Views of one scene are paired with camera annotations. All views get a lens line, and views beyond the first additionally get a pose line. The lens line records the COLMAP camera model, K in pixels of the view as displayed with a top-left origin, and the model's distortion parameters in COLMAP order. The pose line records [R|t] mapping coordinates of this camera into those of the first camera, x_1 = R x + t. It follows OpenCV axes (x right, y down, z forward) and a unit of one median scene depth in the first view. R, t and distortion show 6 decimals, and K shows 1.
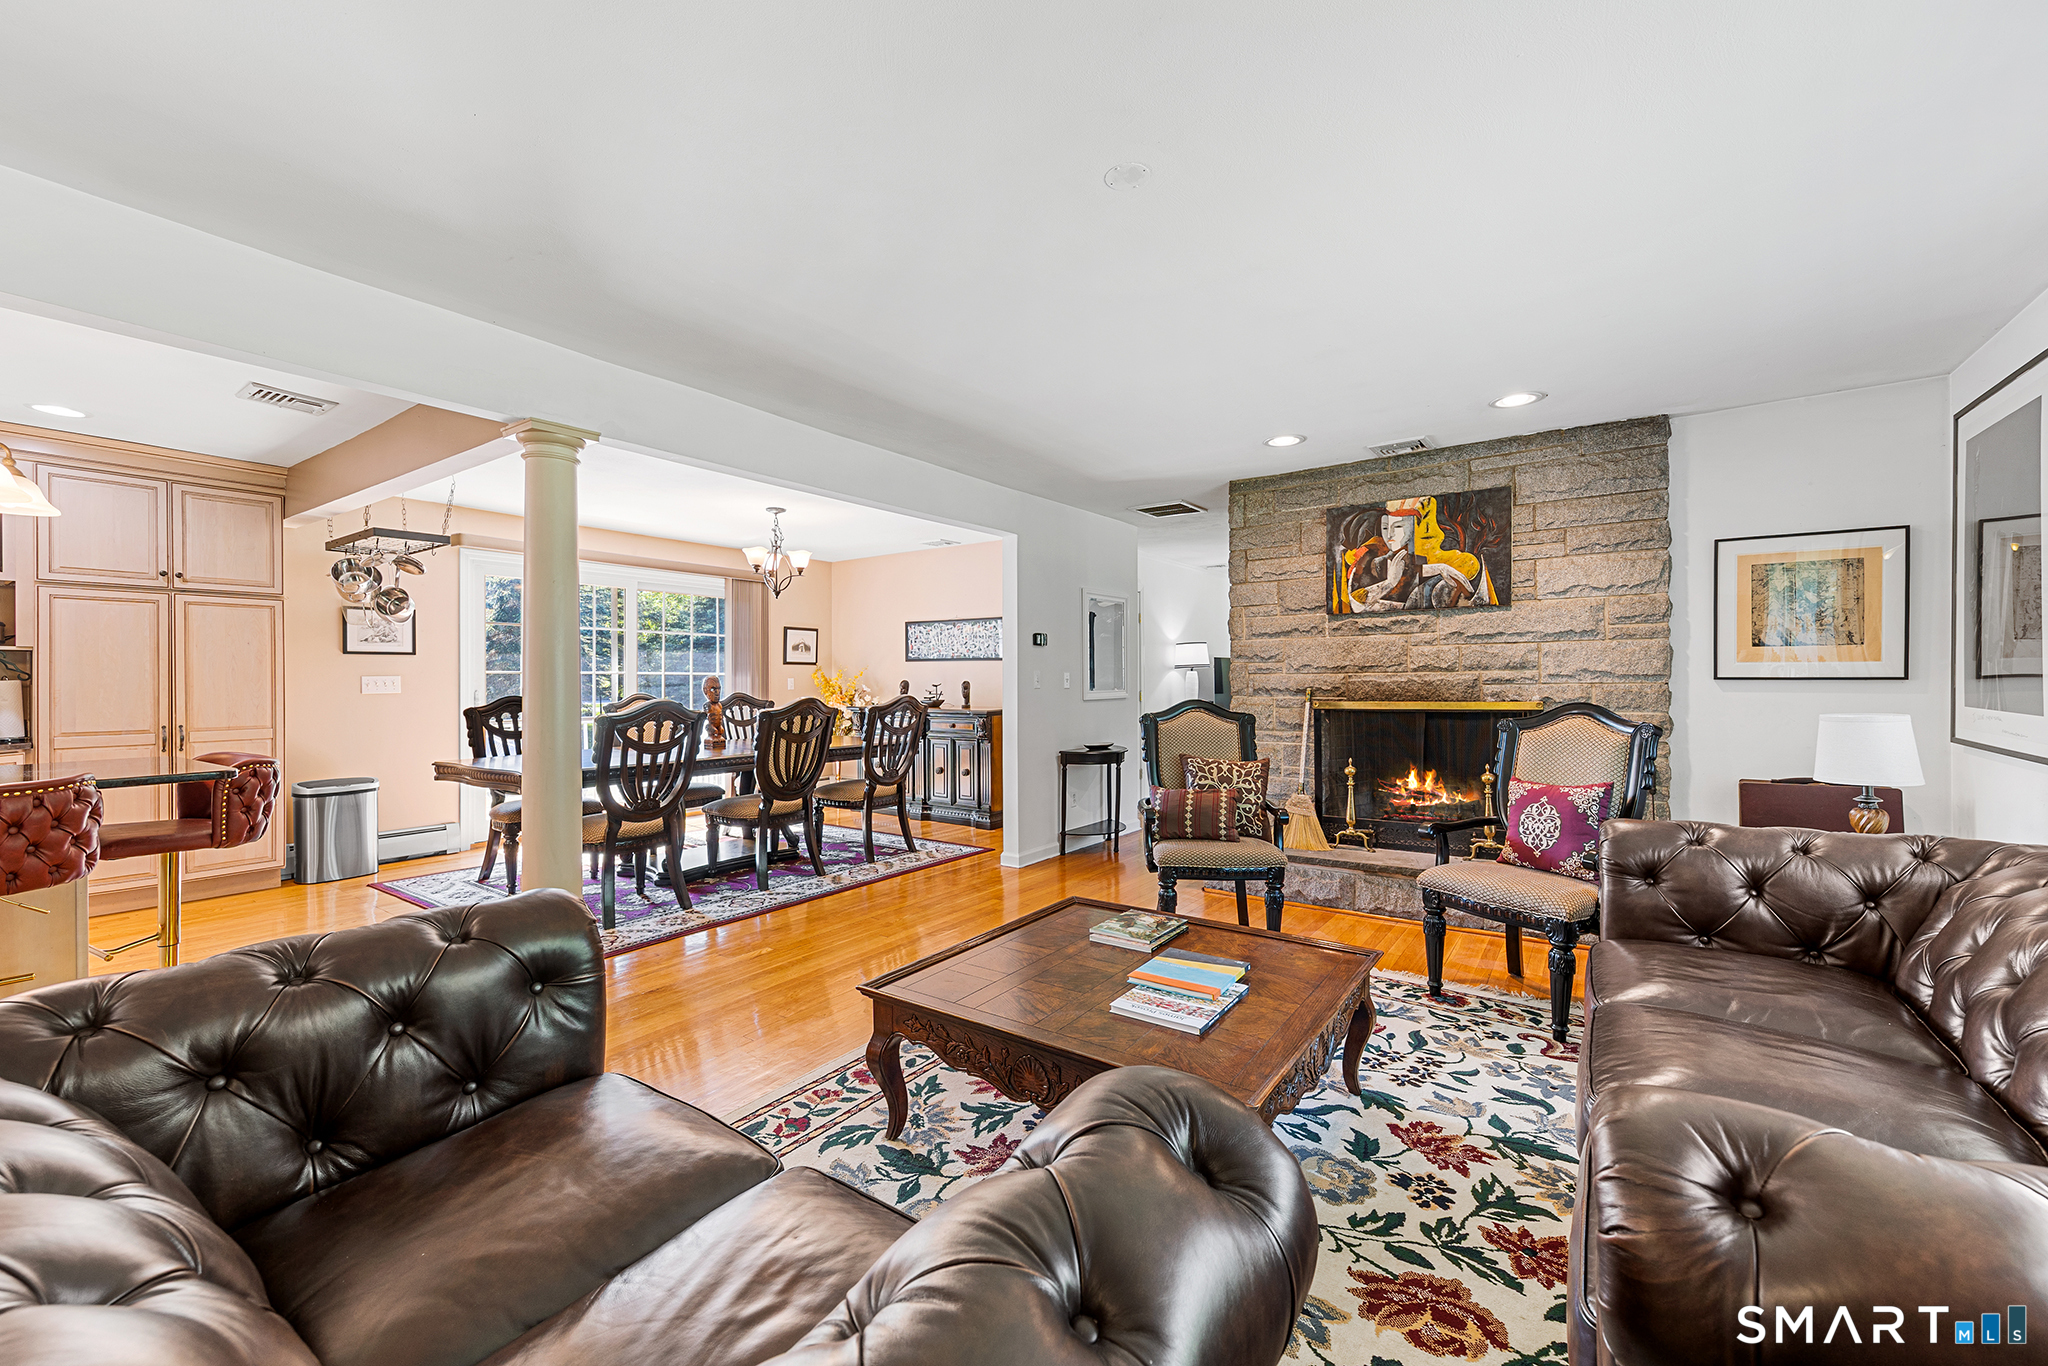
lens RADIAL K [[801.4, 0, 1034.9], [0, 801.4, 686.0], [0, 0, 1]] dist [0.002003, 0.000005]
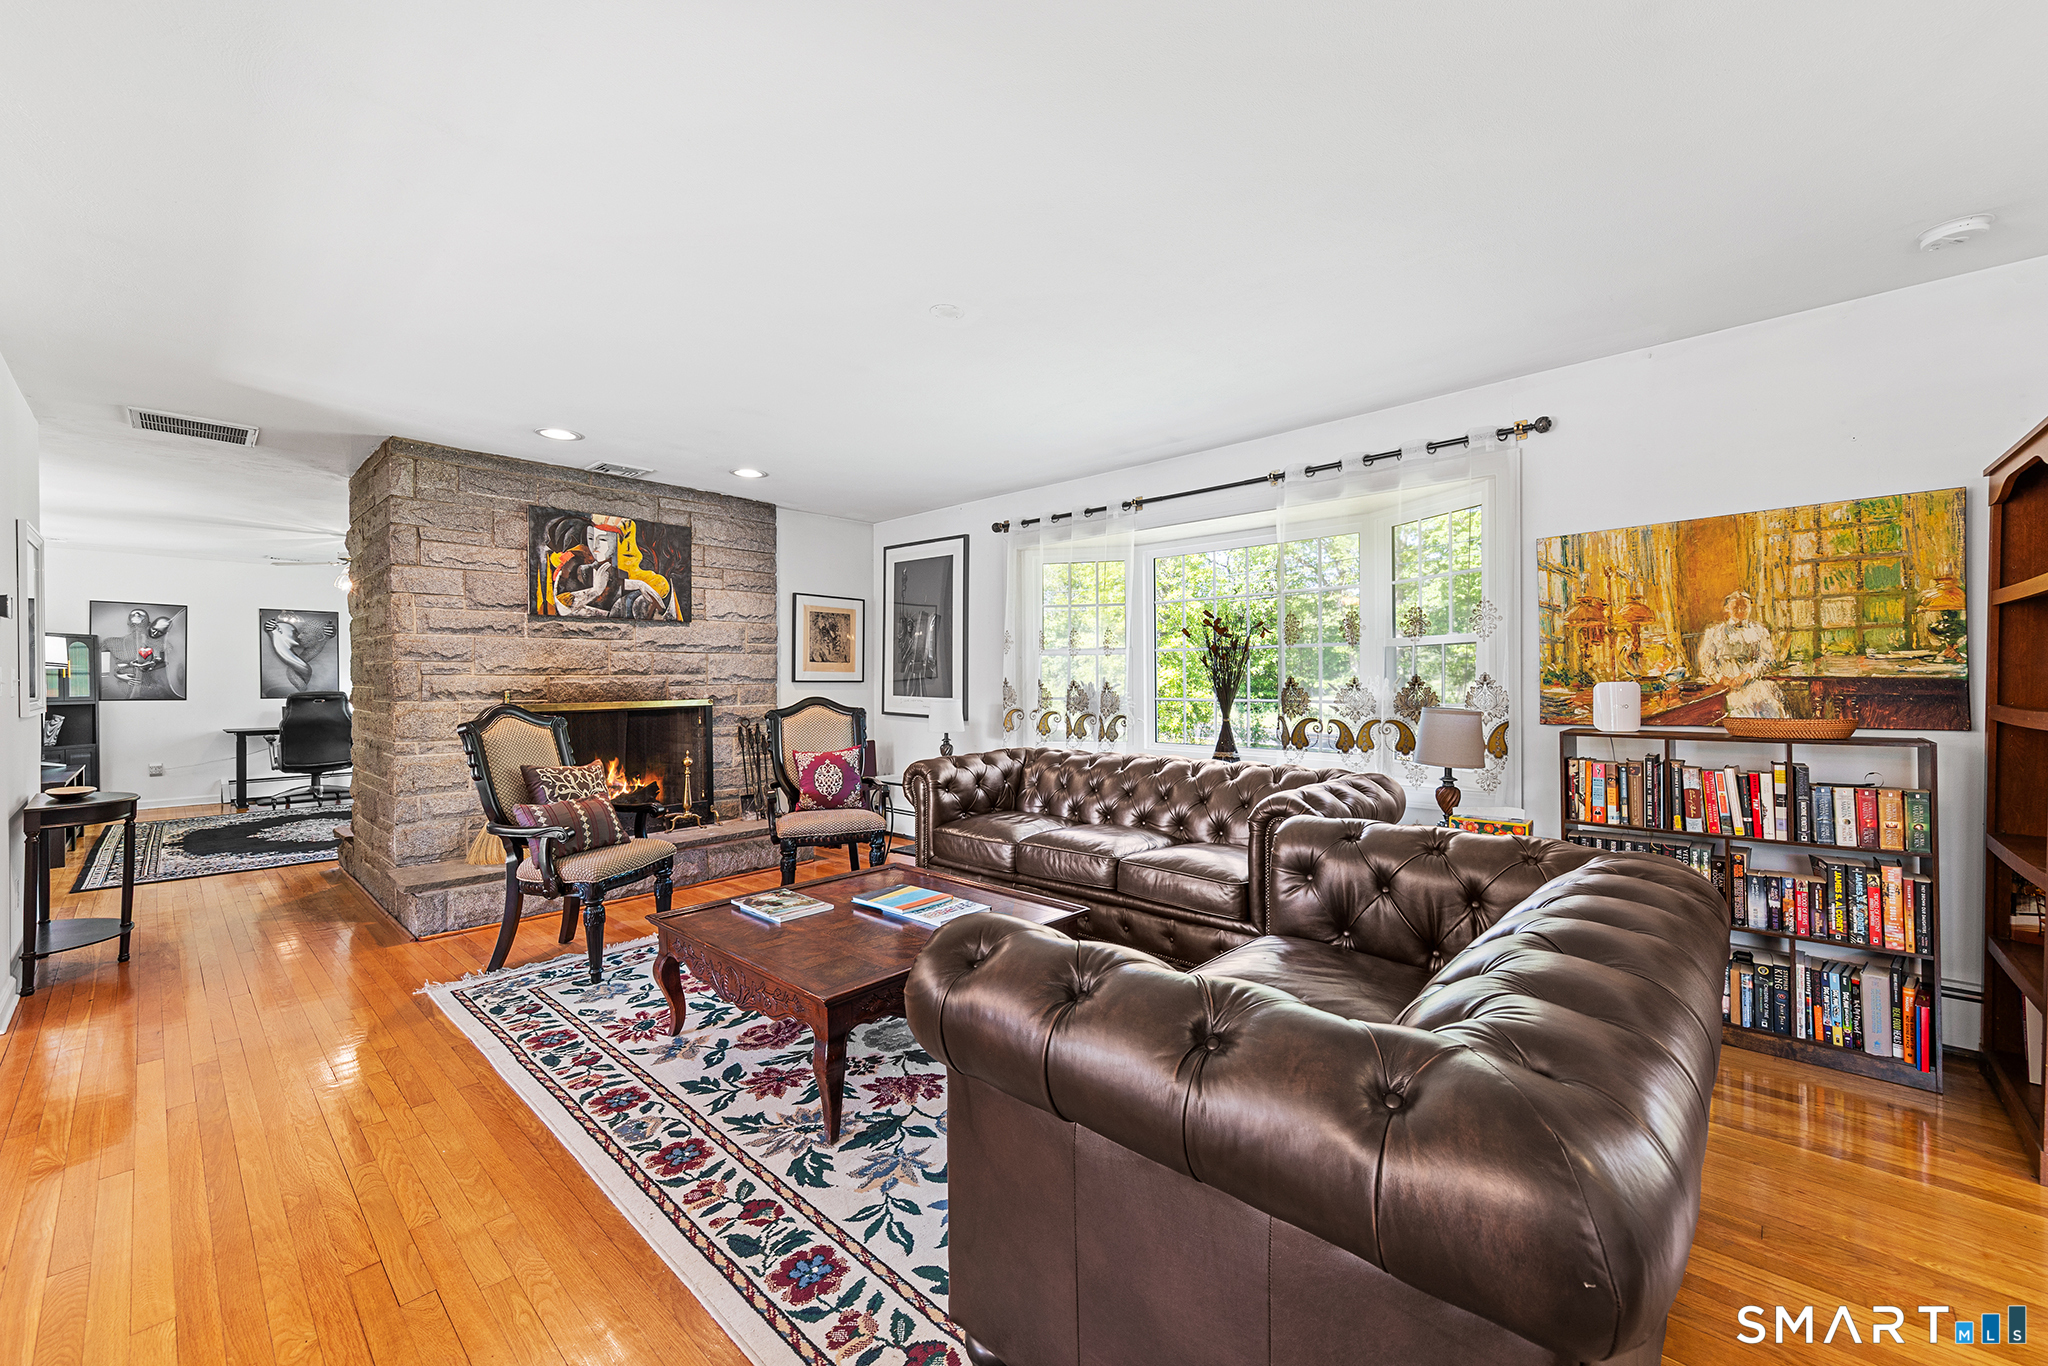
lens RADIAL K [[801.4, 0, 1016.8], [0, 801.4, 686.7], [0, 0, 1]] dist [0.002003, 0.000005]
pose [[0.137102, -0.003134, 0.990552, -0.548632], [0.009124, 0.999957, 0.001901, 0.001578], [-0.990515, 0.008778, 0.137125, 0.309667]]
